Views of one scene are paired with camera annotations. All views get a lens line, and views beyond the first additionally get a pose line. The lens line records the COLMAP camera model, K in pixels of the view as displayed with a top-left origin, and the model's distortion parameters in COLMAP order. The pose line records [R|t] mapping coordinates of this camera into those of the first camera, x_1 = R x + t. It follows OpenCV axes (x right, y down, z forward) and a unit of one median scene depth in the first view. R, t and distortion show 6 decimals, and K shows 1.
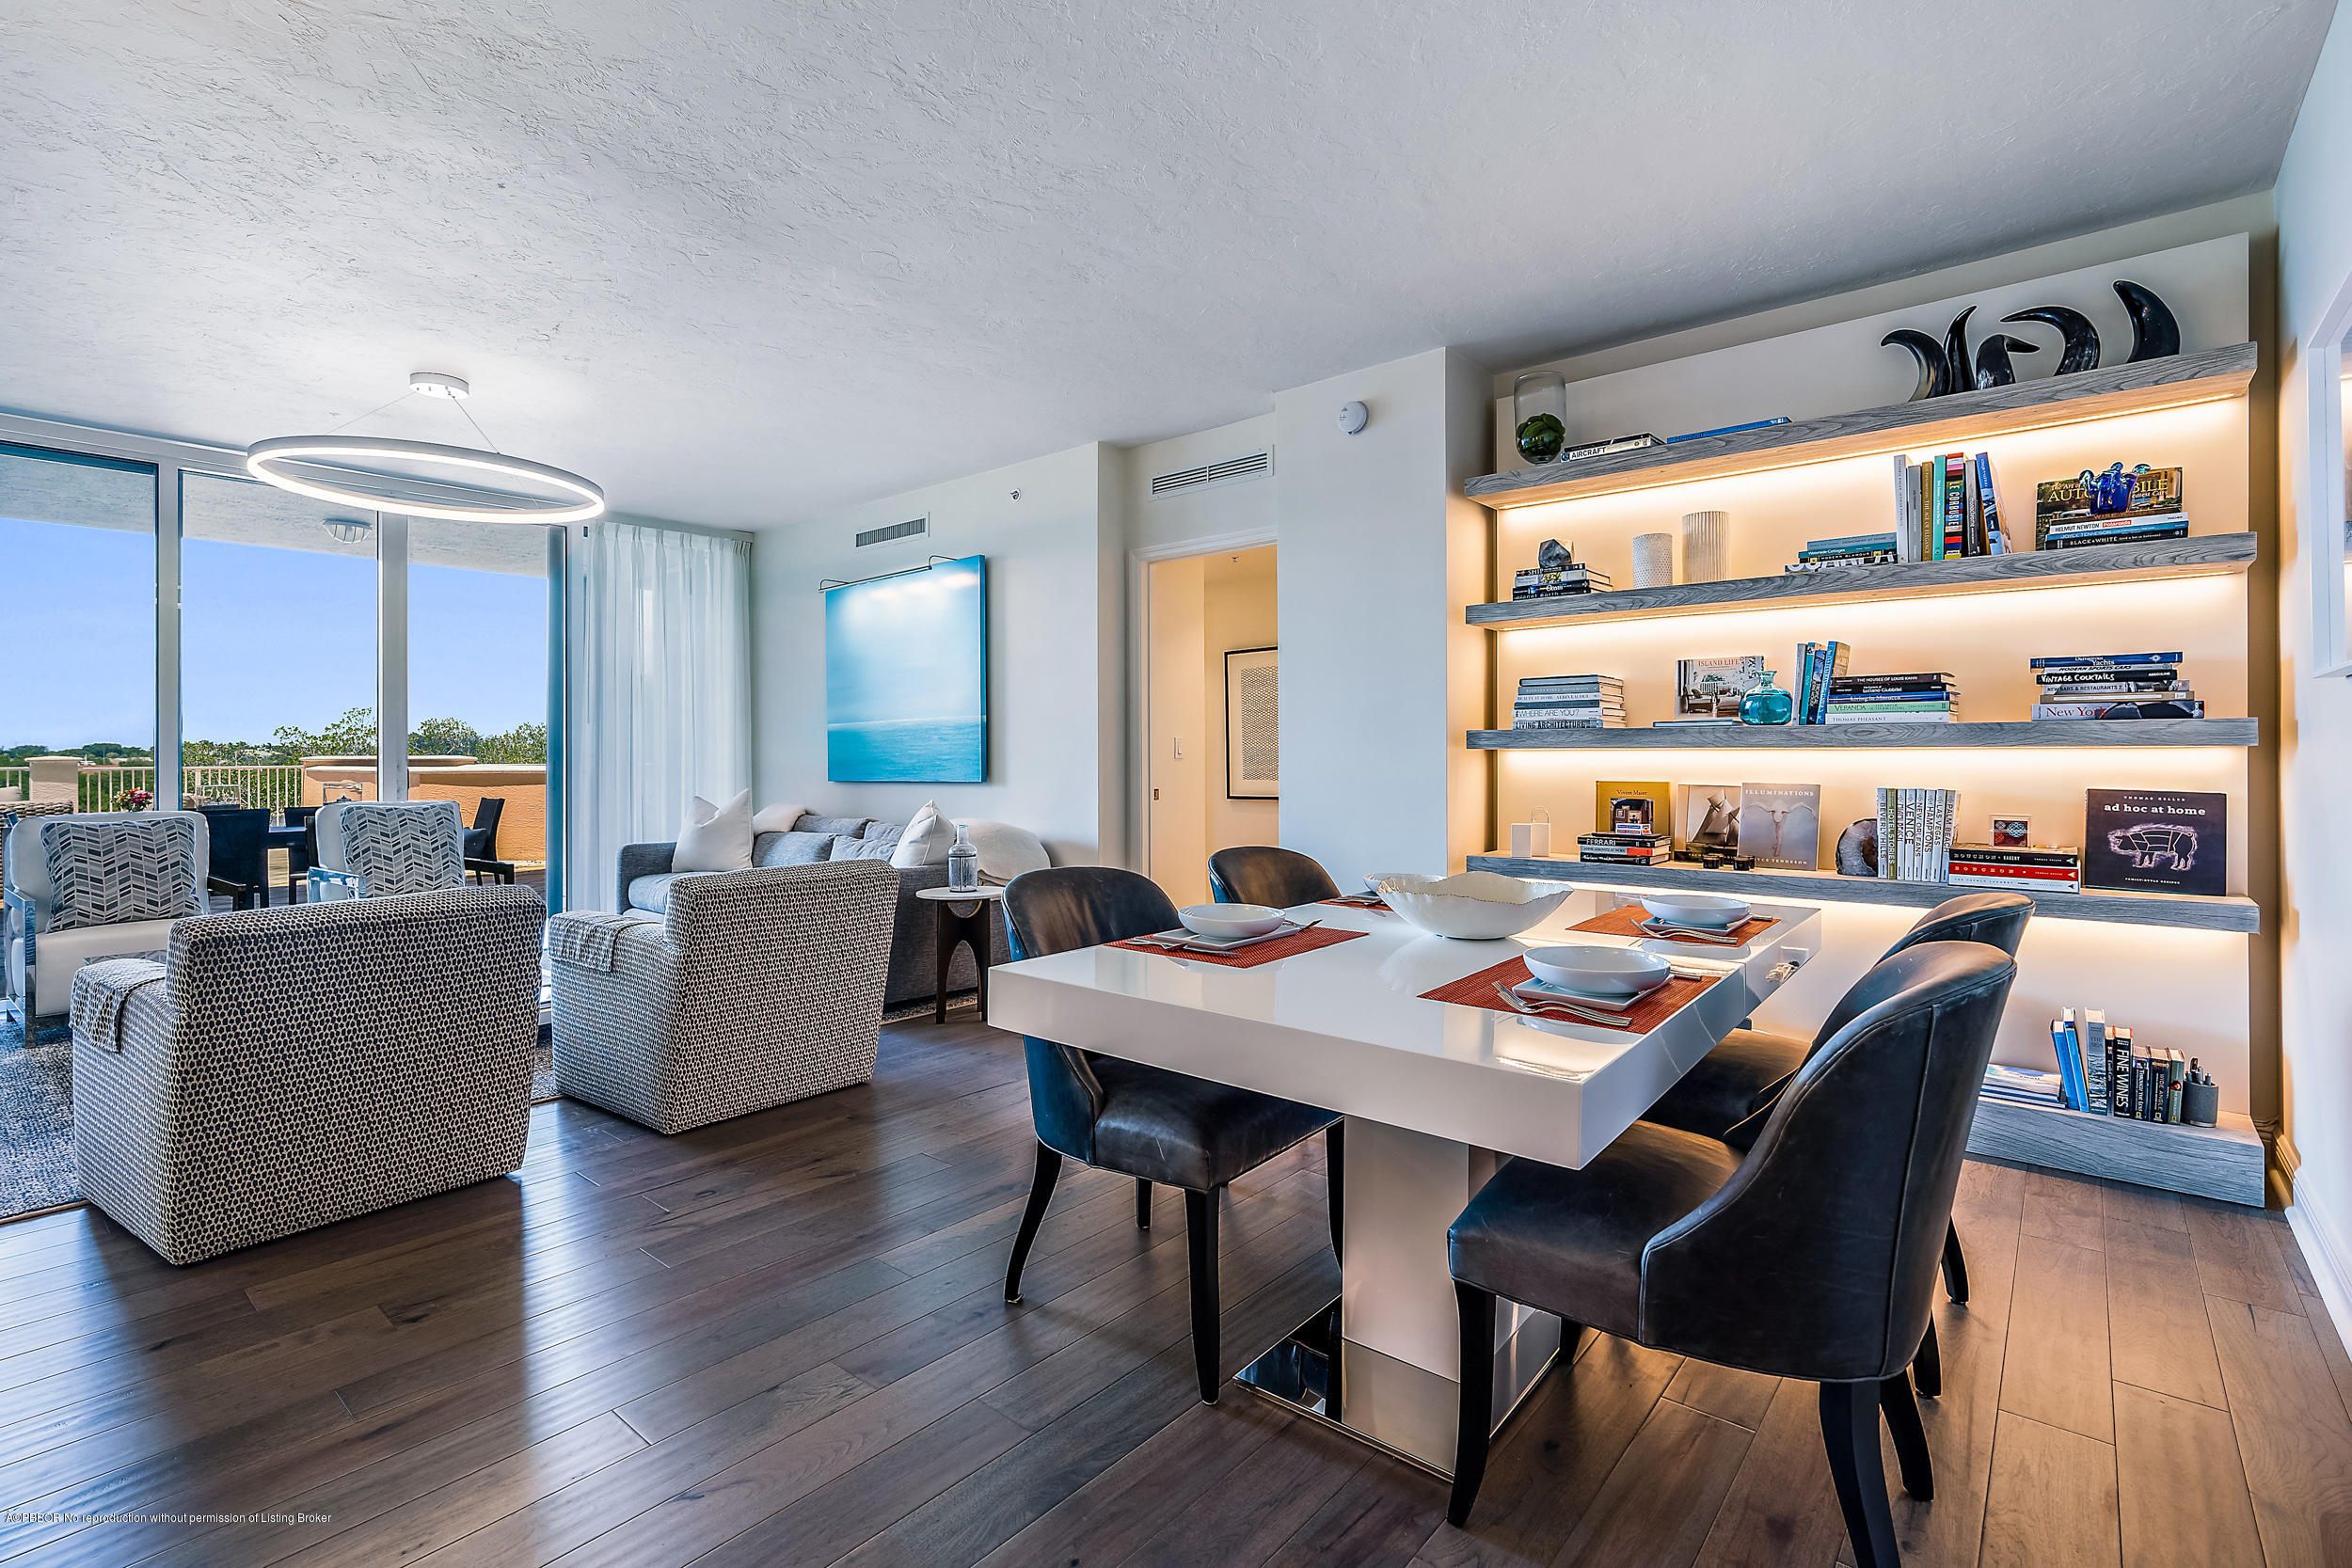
lens RADIAL K [[1069.1, 0, 1169.5], [0, 1069.1, 765.7], [0, 0, 1]] dist [-0.007924, 0.000438]
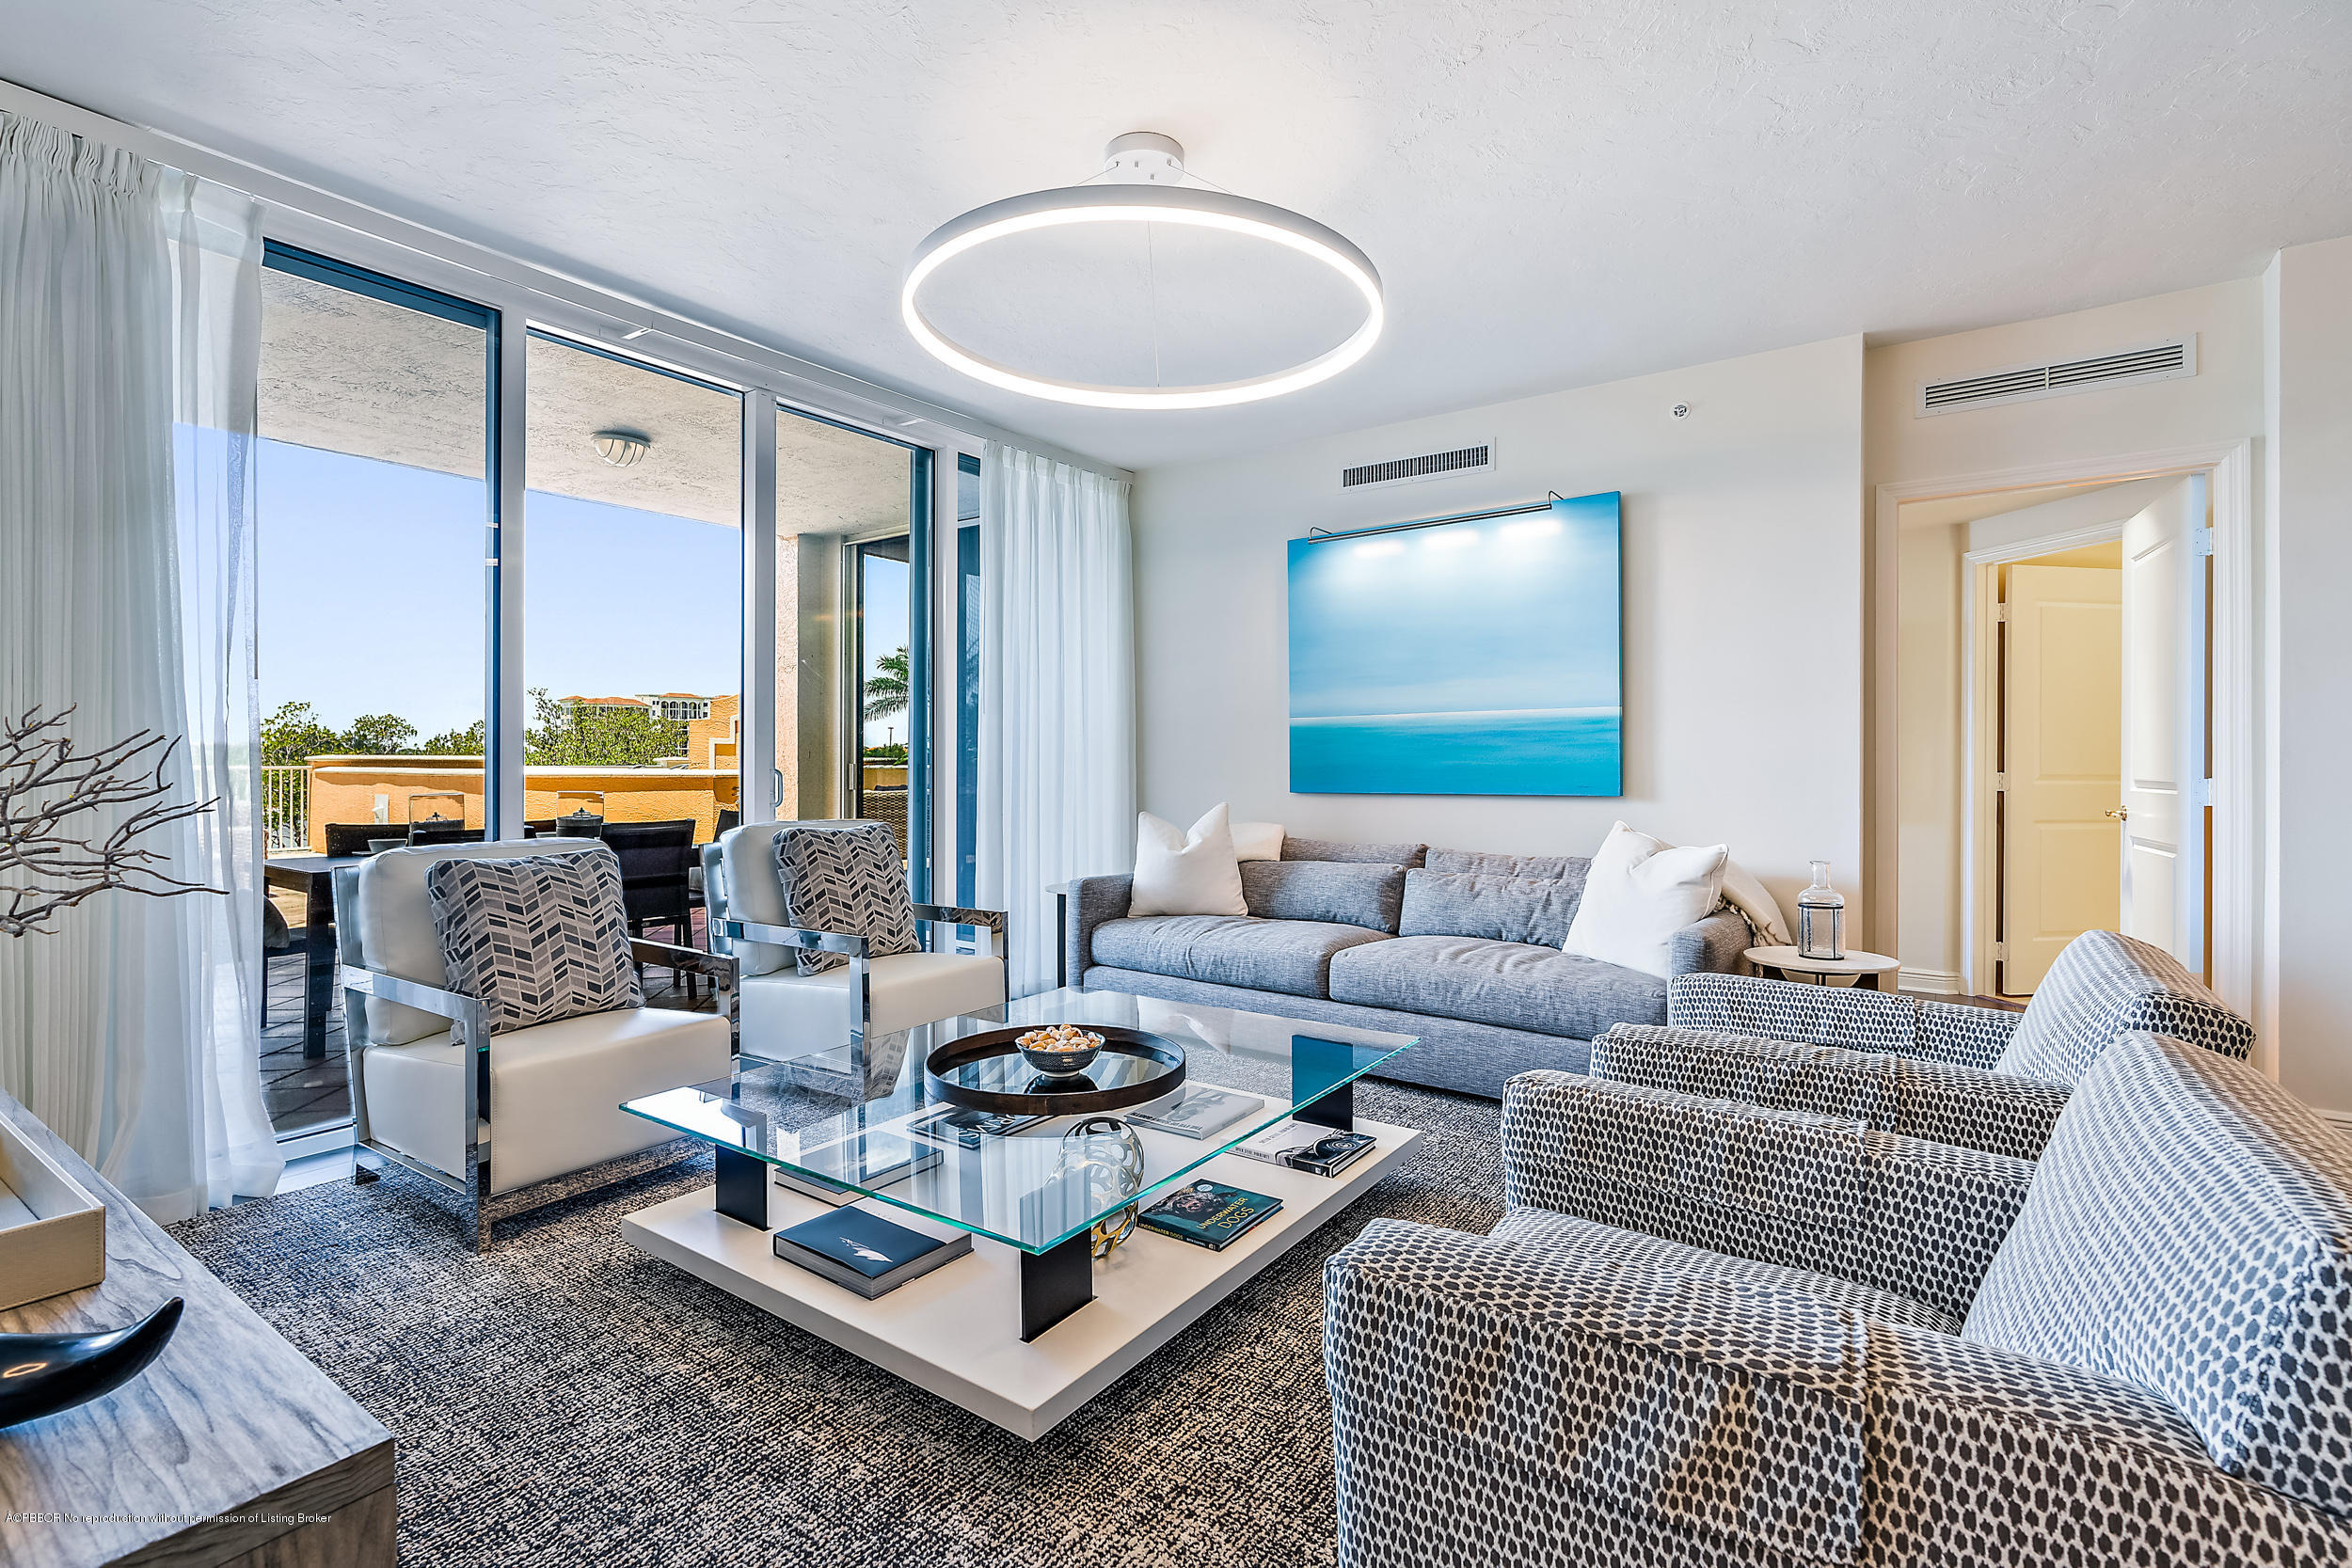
lens RADIAL K [[1069.1, 0, 1169.5], [0, 1069.1, 765.7], [0, 0, 1]] dist [-0.007924, 0.000438]
pose [[0.995840, 0.003281, 0.091058, -0.563024], [-0.002267, 0.999934, -0.011234, 0.004820], [-0.091089, 0.010980, 0.995782, 0.289371]]
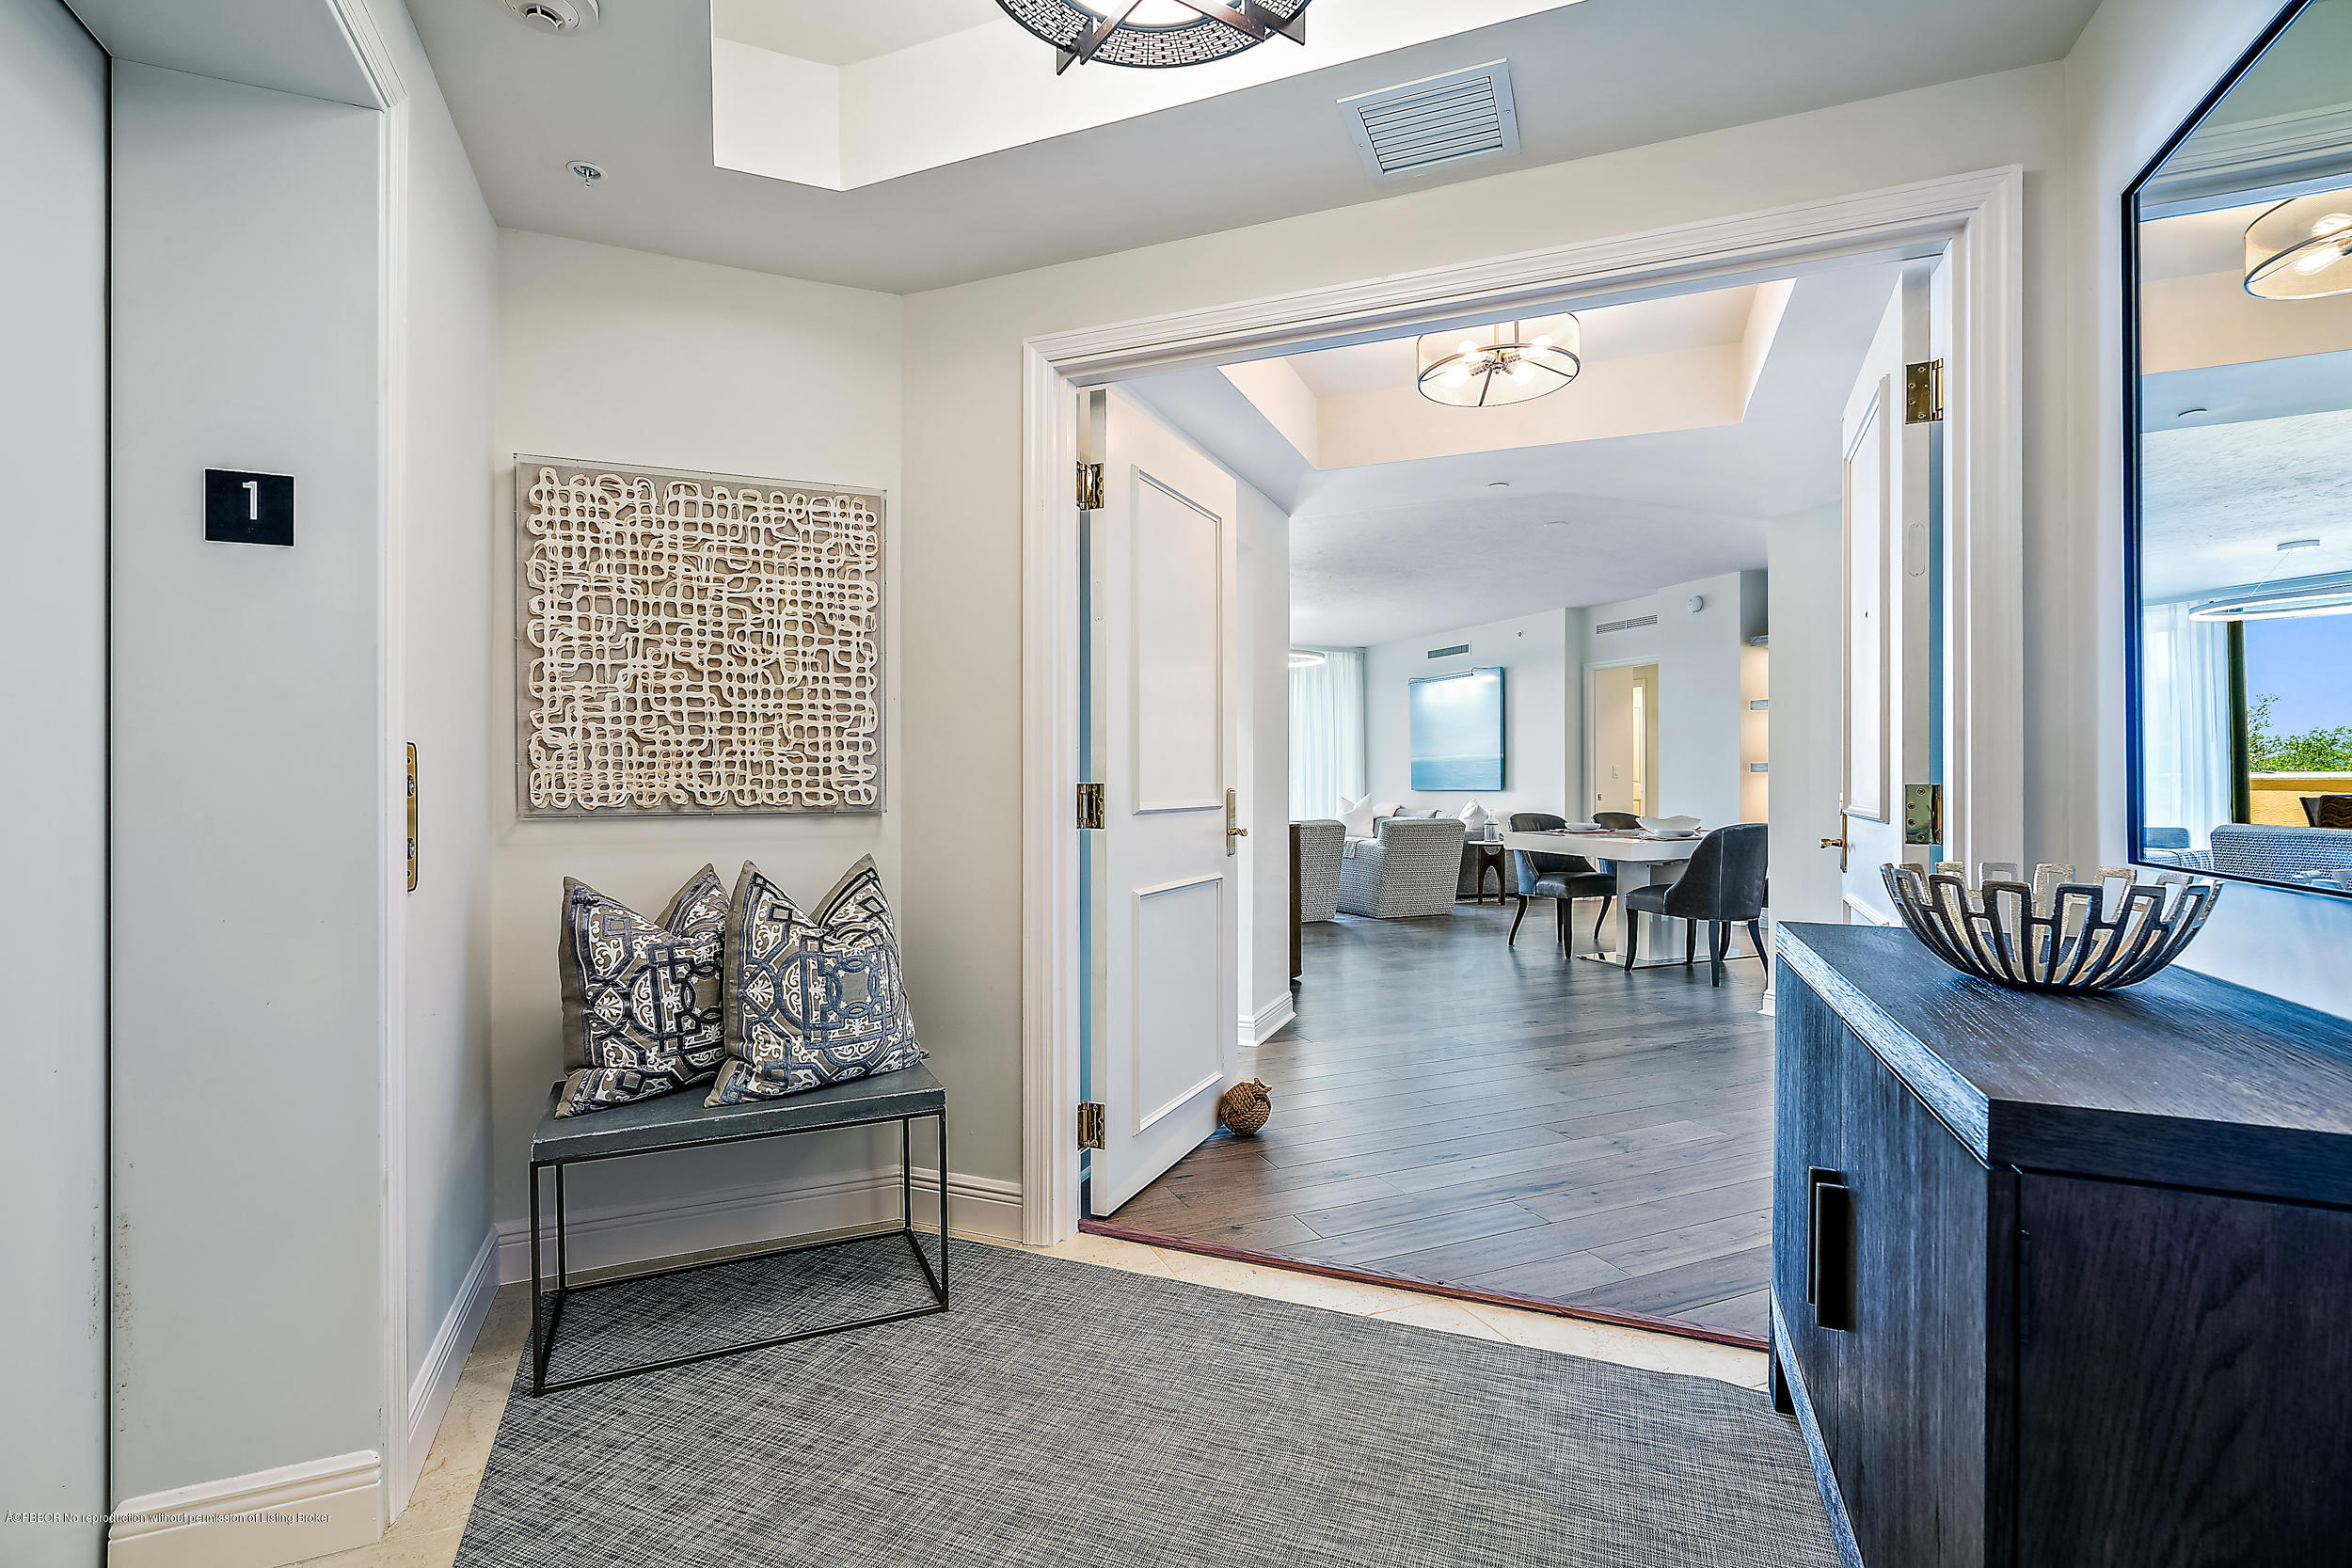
lens RADIAL K [[1077.4, 0, 1174.5], [0, 1077.4, 774.5], [0, 0, 1]] dist [-0.002551, 0.000692]
pose [[0.892650, -0.000247, -0.450750, 0.159106], [-0.004650, 0.999942, -0.009758, 0.009696], [0.450726, 0.010807, 0.892597, -0.913776]]
